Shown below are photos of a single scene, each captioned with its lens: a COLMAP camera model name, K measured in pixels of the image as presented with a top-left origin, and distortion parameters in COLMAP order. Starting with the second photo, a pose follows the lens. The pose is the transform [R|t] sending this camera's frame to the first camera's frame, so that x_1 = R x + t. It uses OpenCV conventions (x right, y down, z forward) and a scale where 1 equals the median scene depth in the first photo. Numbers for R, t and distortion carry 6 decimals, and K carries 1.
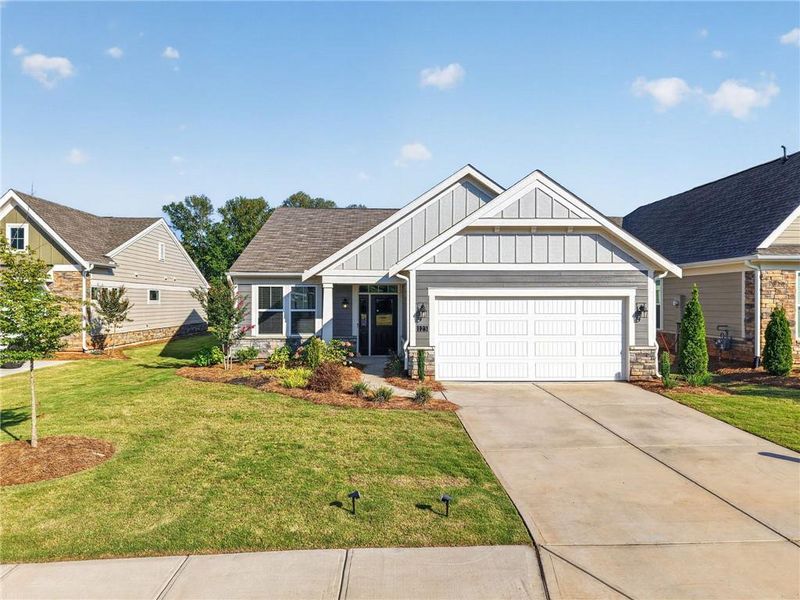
lens RADIAL K [[427.0, 0, 380.1], [0, 427.0, 302.5], [0, 0, 1]] dist [0.023908, -0.000729]
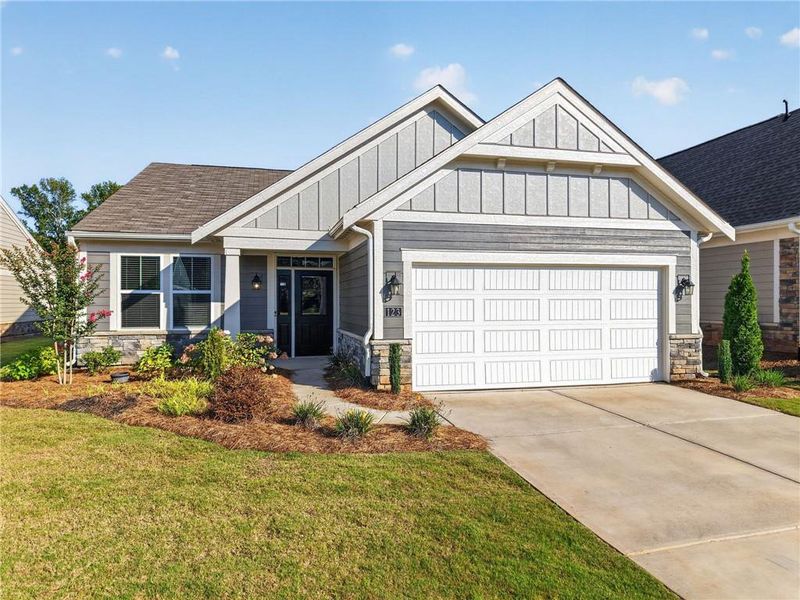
lens RADIAL K [[537.0, 0, 400.0], [0, 537.0, 292.1], [0, 0, 1]] dist [0.019943, -0.020193]
pose [[0.981002, 0.000109, 0.193997, -0.044834], [-0.001289, 0.999981, 0.005957, 0.025460], [-0.193993, -0.006094, 0.980984, 0.195014]]
